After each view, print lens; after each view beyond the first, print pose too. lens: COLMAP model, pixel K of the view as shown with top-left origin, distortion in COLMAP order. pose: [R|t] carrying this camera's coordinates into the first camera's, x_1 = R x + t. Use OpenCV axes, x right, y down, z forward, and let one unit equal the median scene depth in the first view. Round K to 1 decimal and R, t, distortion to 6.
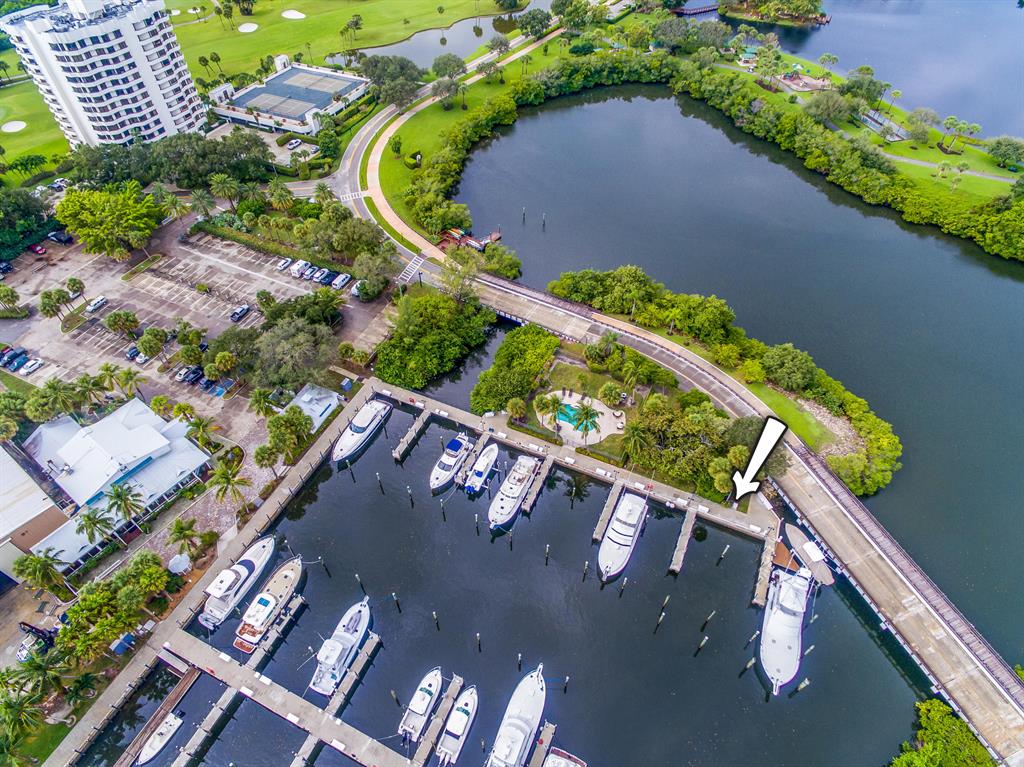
lens RADIAL K [[595.7, 0, 510.5], [0, 595.7, 385.5], [0, 0, 1]] dist [-0.005960, 0.008122]
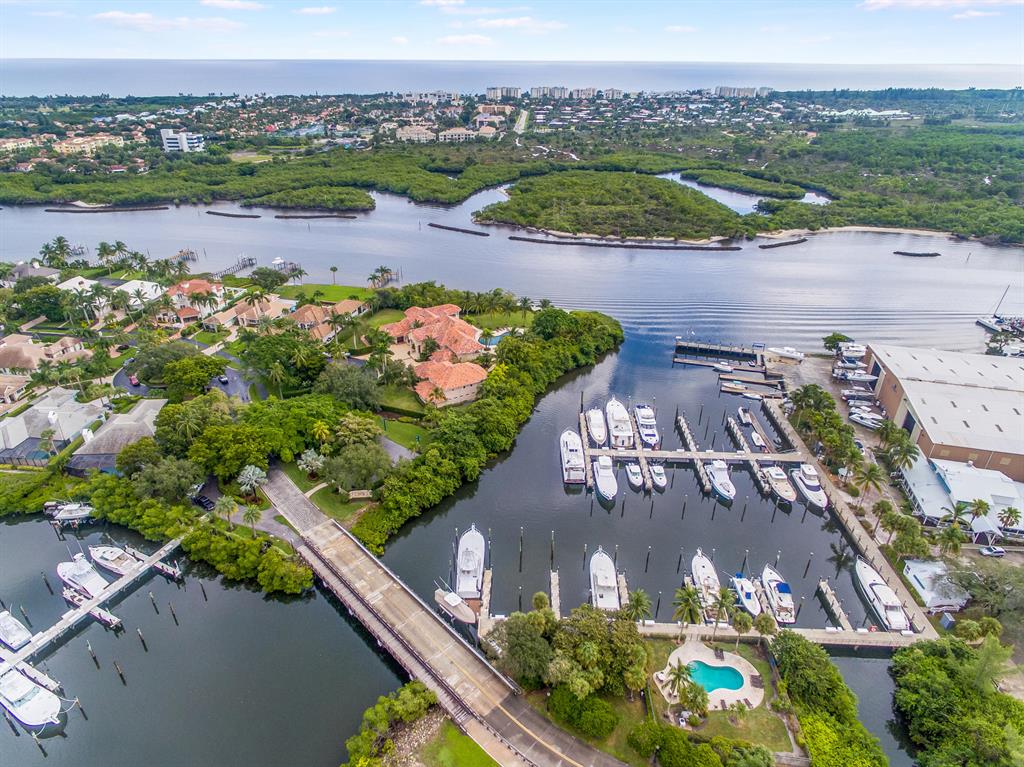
lens RADIAL K [[614.1, 0, 507.9], [0, 614.1, 371.1], [0, 0, 1]] dist [-0.001738, 0.005764]
pose [[-0.921330, 0.178787, -0.345234, 0.586462], [-0.288215, 0.281876, 0.915138, -0.766001], [0.260928, 0.942646, -0.208171, 0.675277]]
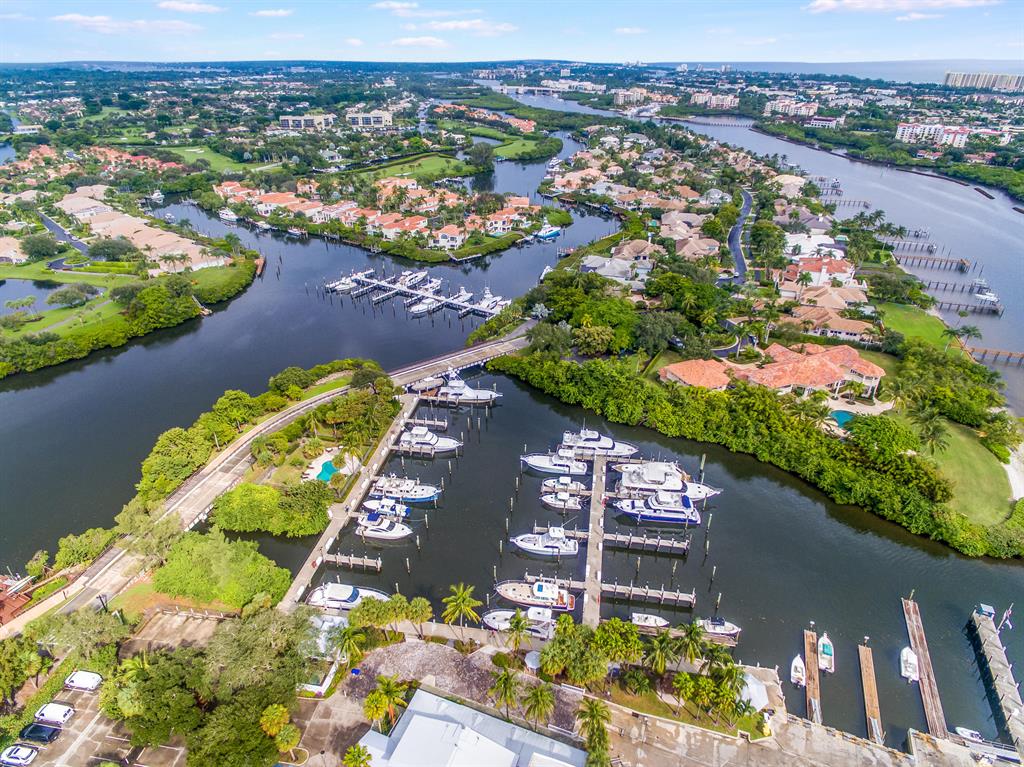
lens RADIAL K [[611.2, 0, 511.4], [0, 611.2, 381.5], [0, 0, 1]] dist [-0.003085, 0.005443]
pose [[-0.274490, -0.449904, 0.849848, -0.970036], [0.712520, 0.498329, 0.493947, -0.391022], [-0.645733, 0.741117, 0.183779, 0.372853]]
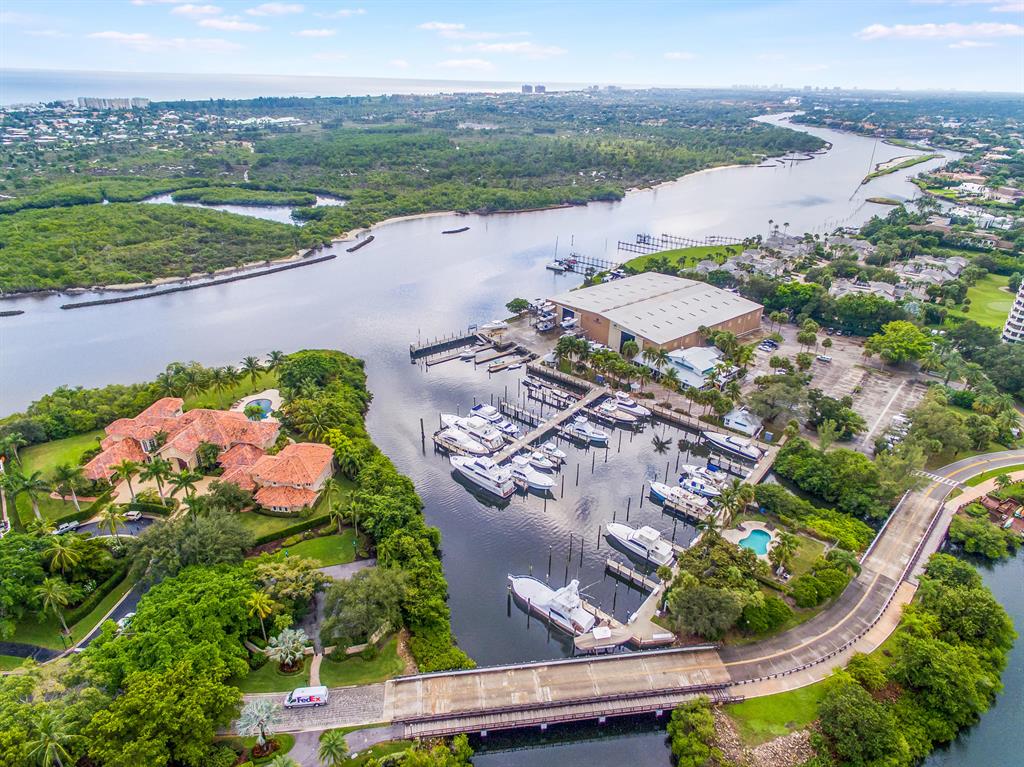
lens RADIAL K [[615.2, 0, 520.3], [0, 615.2, 368.0], [0, 0, 1]] dist [0.003650, 0.006031]
pose [[-0.236959, 0.417959, -0.877018, 1.064041], [-0.733498, 0.514974, 0.443602, -0.296852], [0.637049, 0.748406, 0.184545, 0.250041]]
